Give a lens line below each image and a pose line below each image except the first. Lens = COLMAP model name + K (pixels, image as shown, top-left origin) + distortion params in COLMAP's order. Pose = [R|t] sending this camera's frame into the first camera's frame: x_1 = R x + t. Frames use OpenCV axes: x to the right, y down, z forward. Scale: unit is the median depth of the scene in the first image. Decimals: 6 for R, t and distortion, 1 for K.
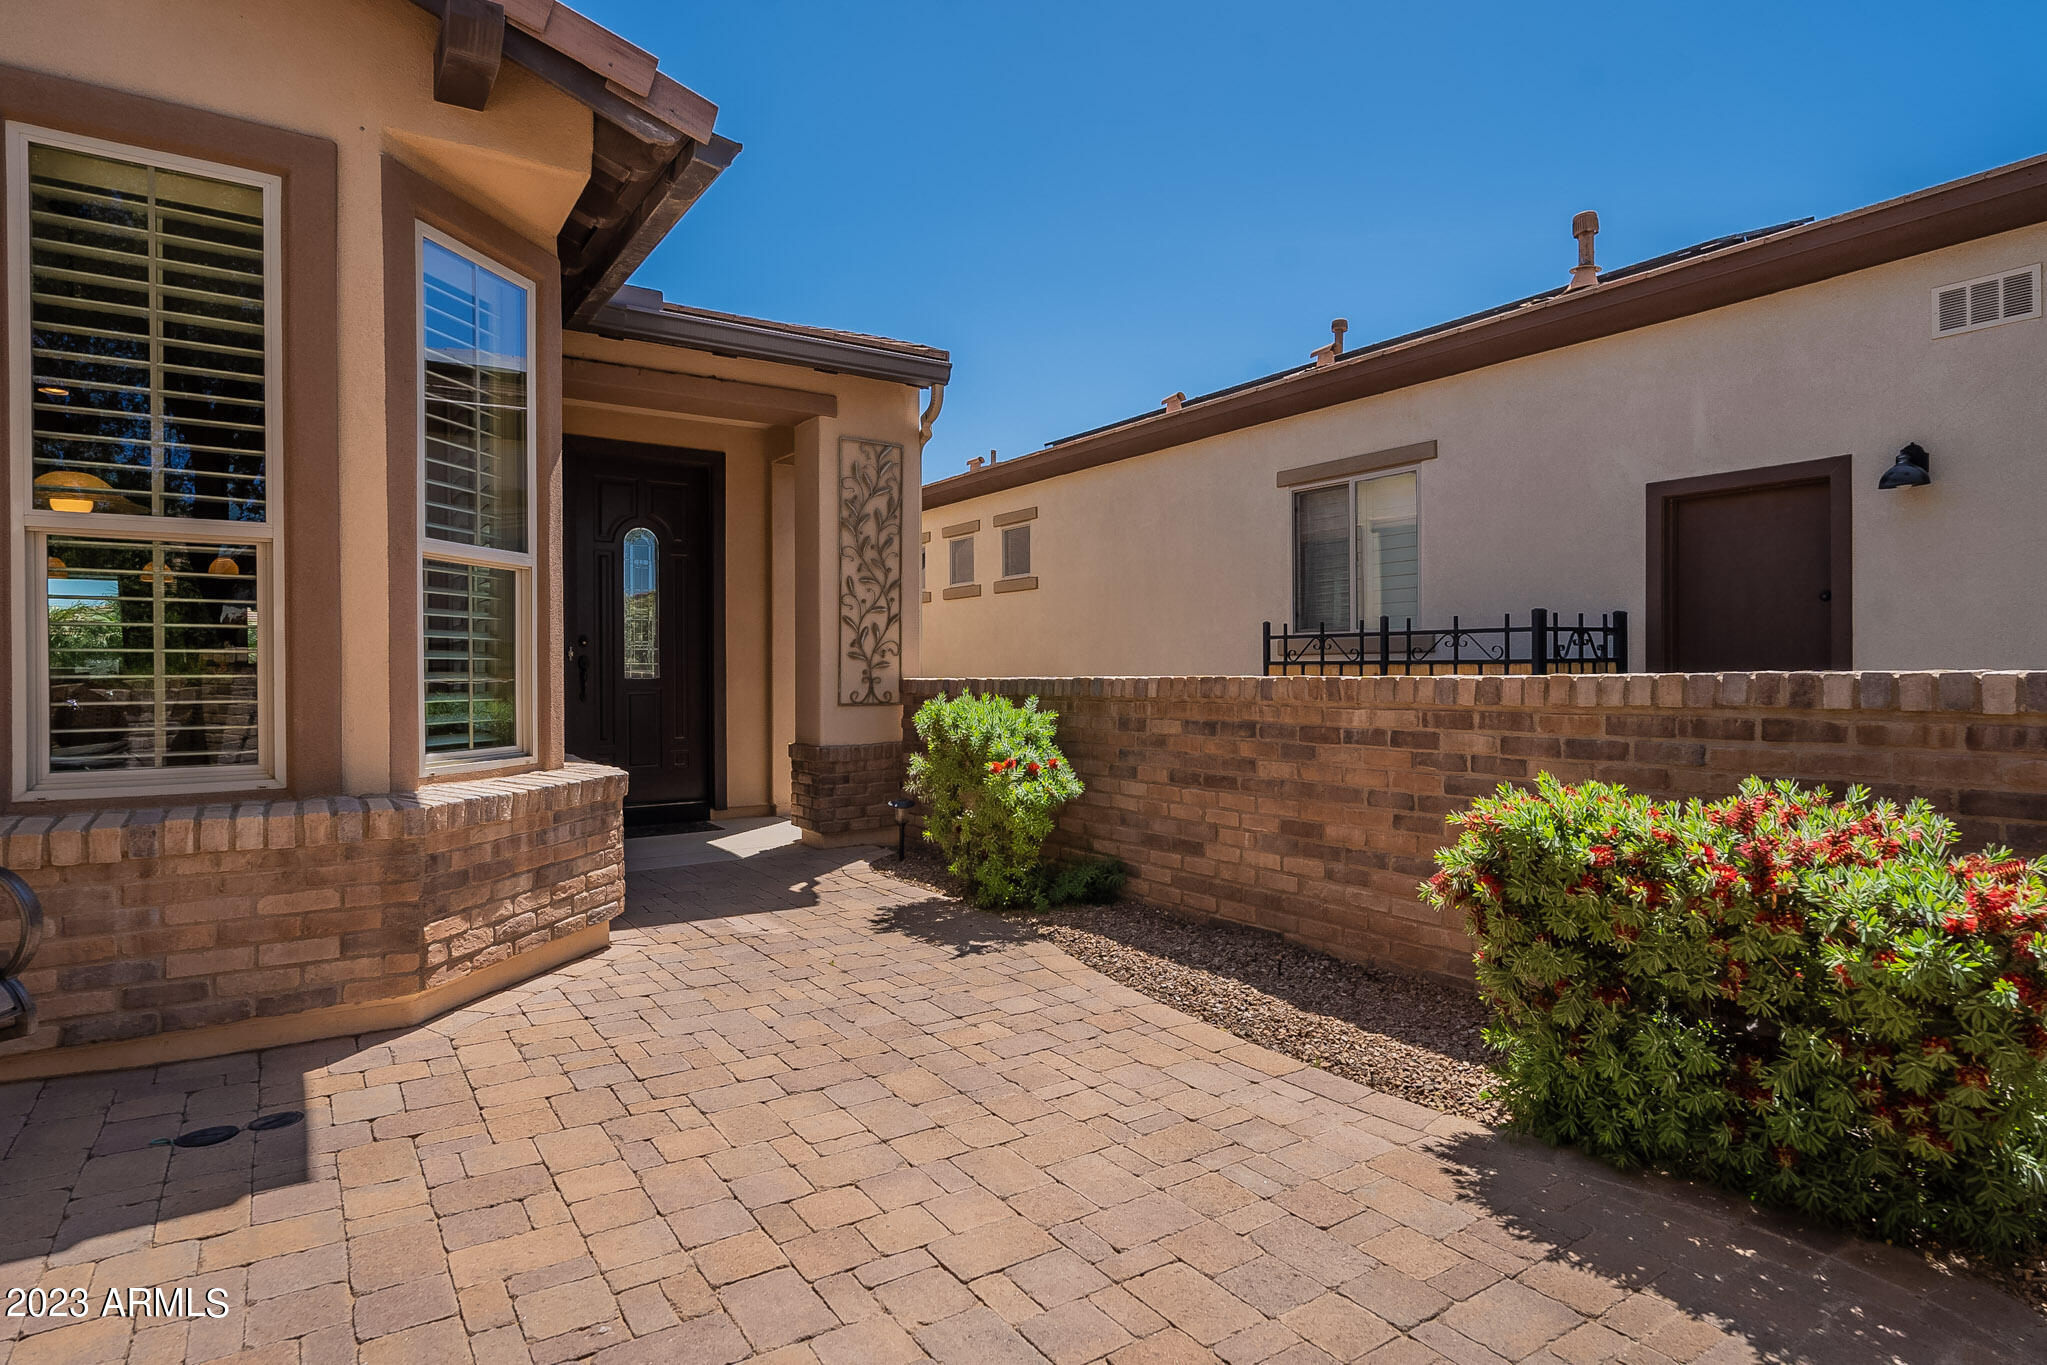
lens RADIAL K [[1108.5, 0, 1025.3], [0, 1108.5, 679.9], [0, 0, 1]] dist [-0.000308, -0.000045]
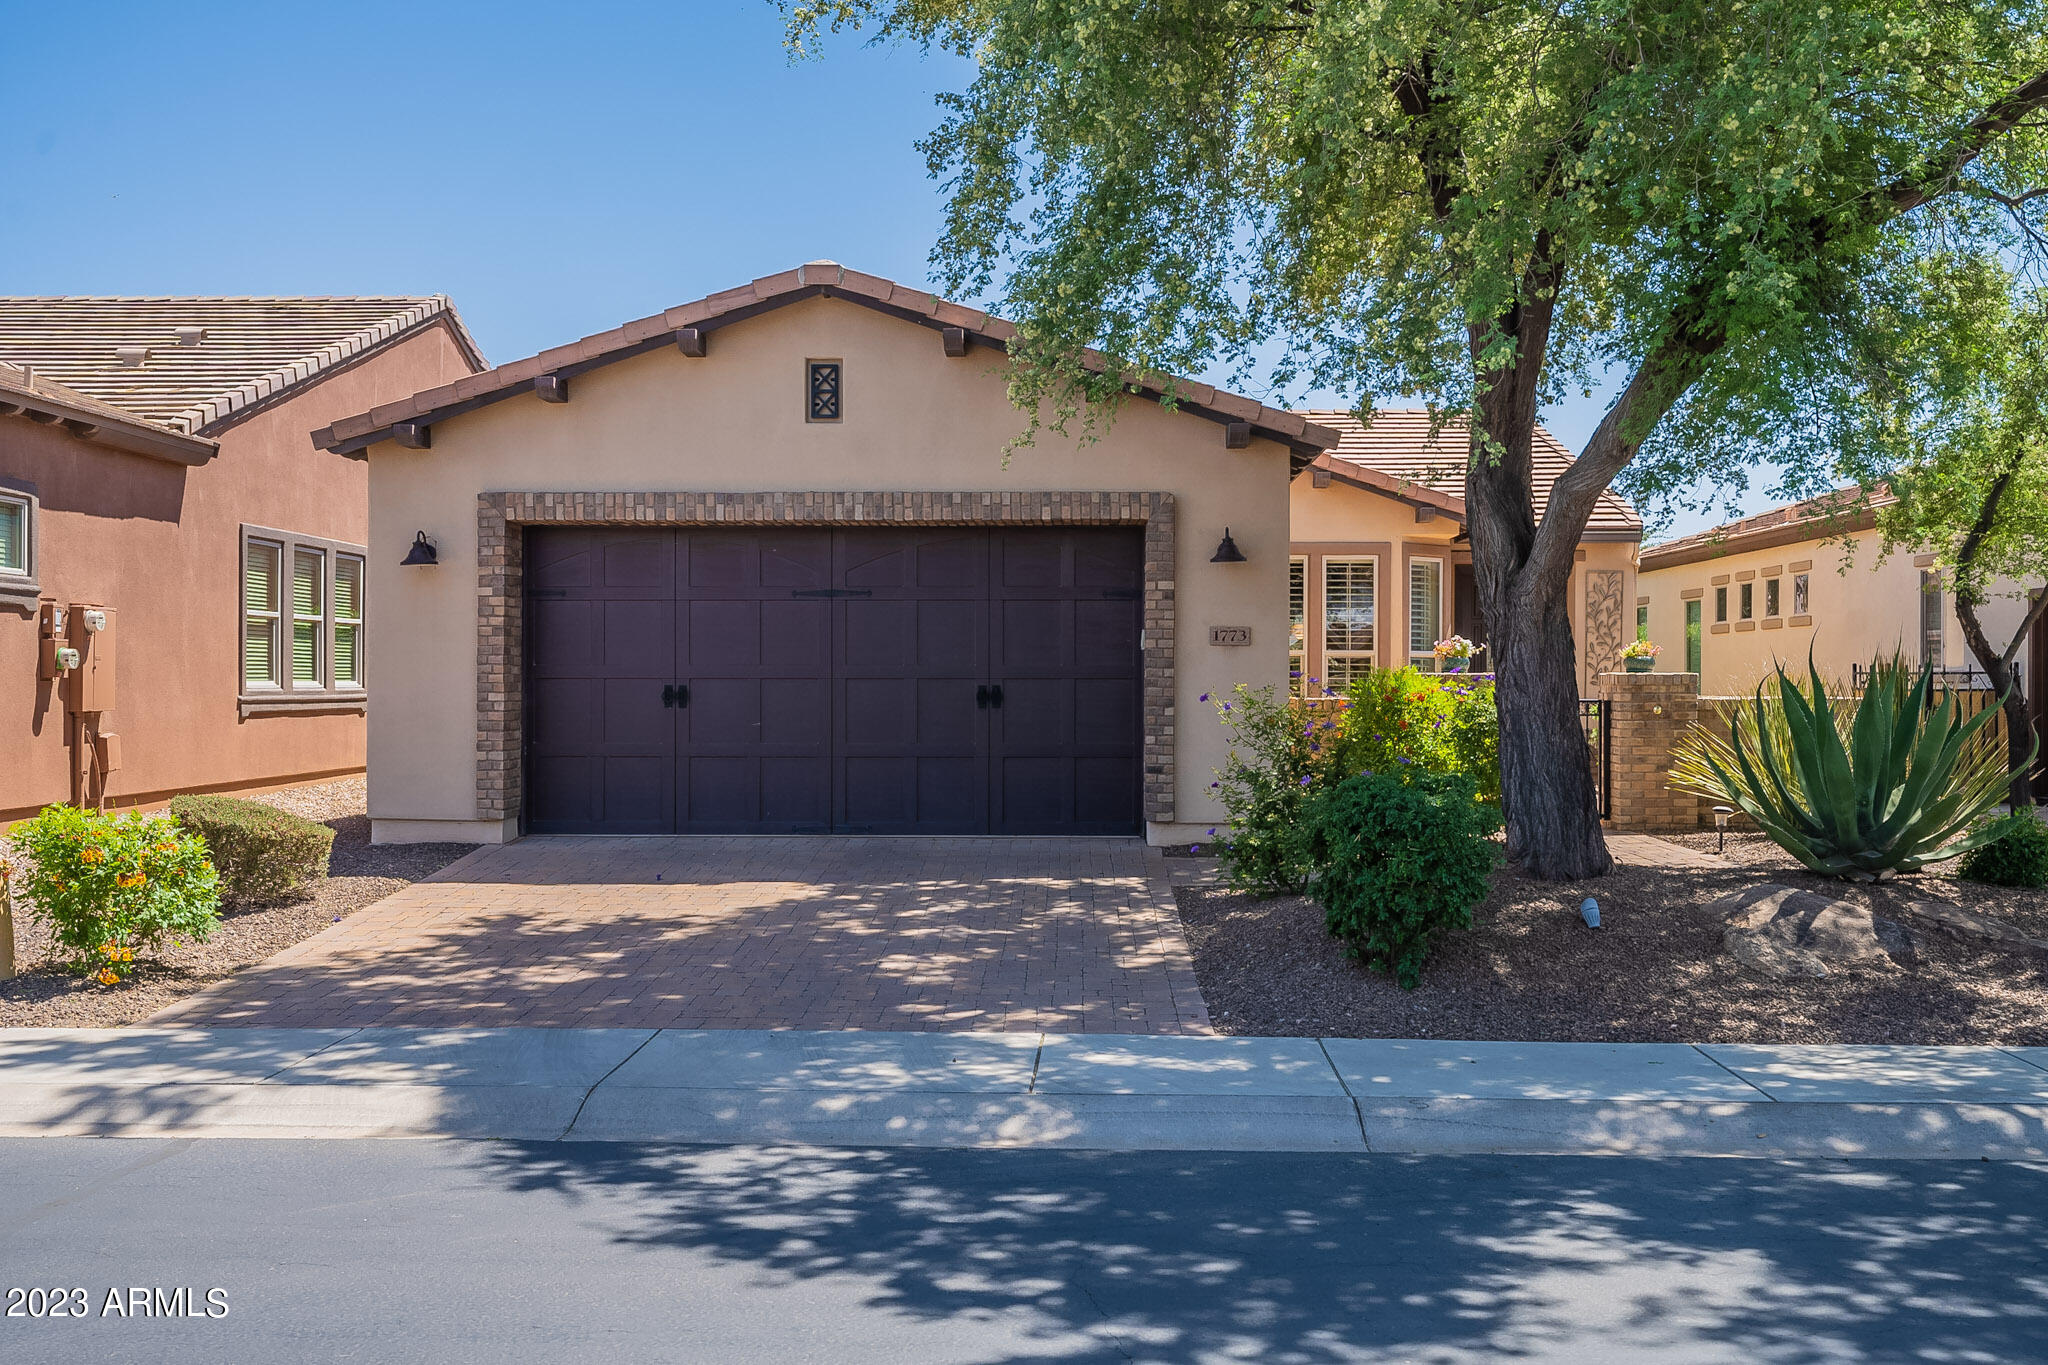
lens RADIAL K [[2050.9, 0, 1023.4], [0, 2050.9, 682.0], [0, 0, 1]] dist [-0.001949, 0.000000]
pose [[0.824496, 0.003344, -0.565858, 1.056525], [-0.006163, 0.999976, -0.003070, -0.006371], [0.565834, 0.006018, 0.824497, -2.533484]]
